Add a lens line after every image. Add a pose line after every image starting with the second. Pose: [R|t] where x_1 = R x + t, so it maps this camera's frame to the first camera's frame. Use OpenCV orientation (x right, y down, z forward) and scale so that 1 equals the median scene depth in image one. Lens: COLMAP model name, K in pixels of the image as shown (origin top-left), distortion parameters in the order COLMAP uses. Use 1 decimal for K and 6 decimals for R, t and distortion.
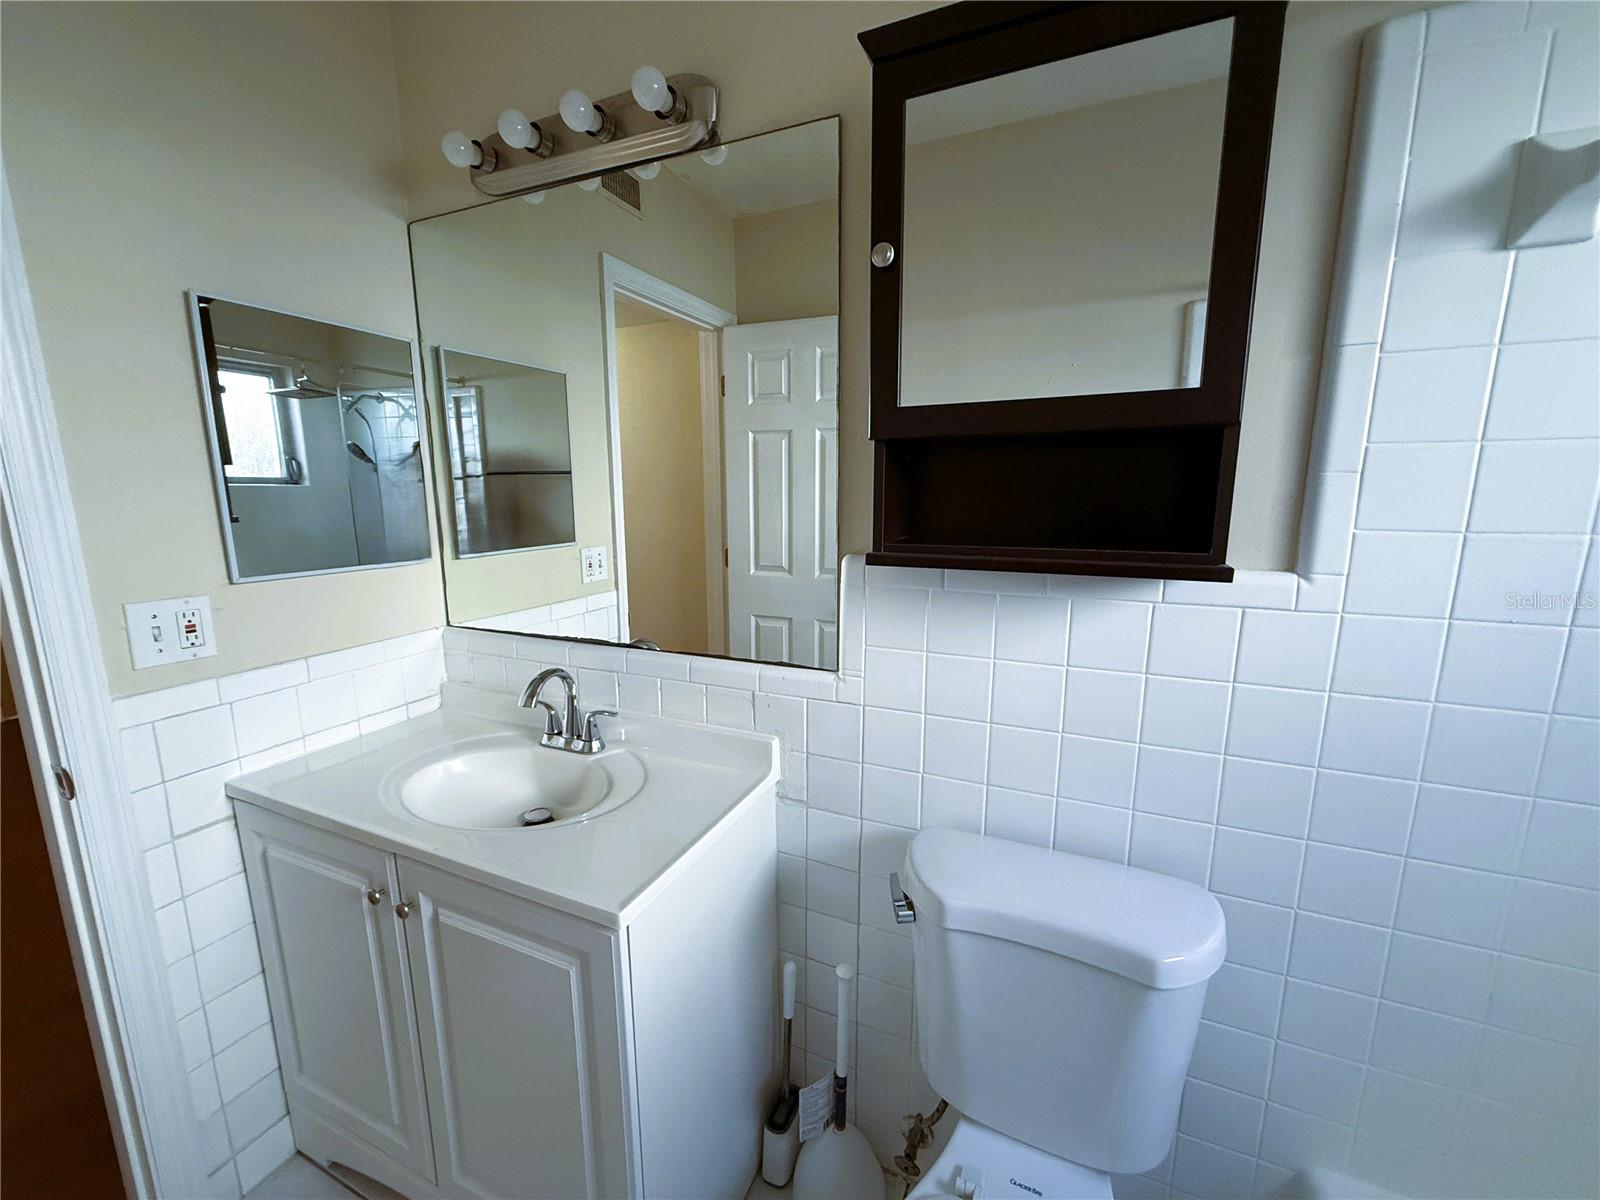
lens RADIAL K [[650.2, 0, 802.8], [0, 650.2, 602.1], [0, 0, 1]] dist [0.002161, 0.000108]
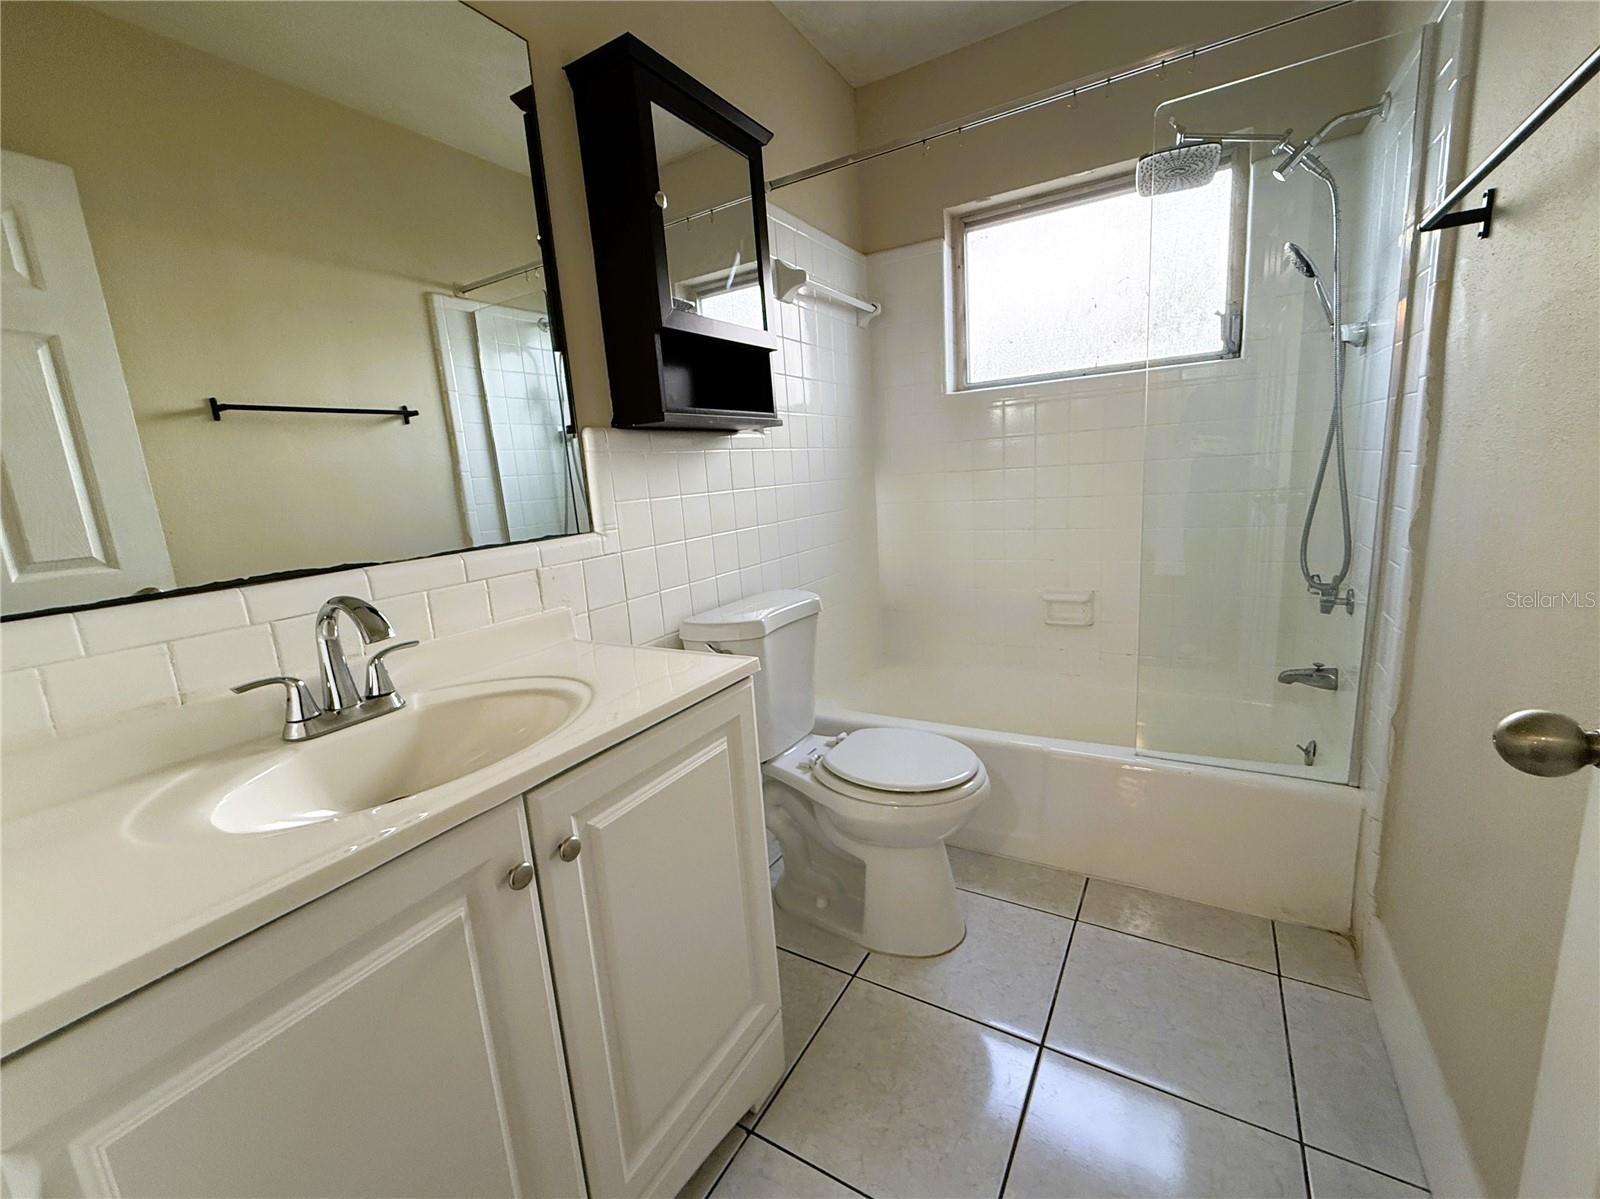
lens RADIAL K [[650.2, 0, 802.8], [0, 650.2, 601.6], [0, 0, 1]] dist [0.002161, 0.000108]
pose [[0.118012, -0.191215, 0.974428, -0.897765], [0.283585, 0.946909, 0.151470, 0.132931], [-0.951658, 0.258458, 0.165972, 0.410547]]
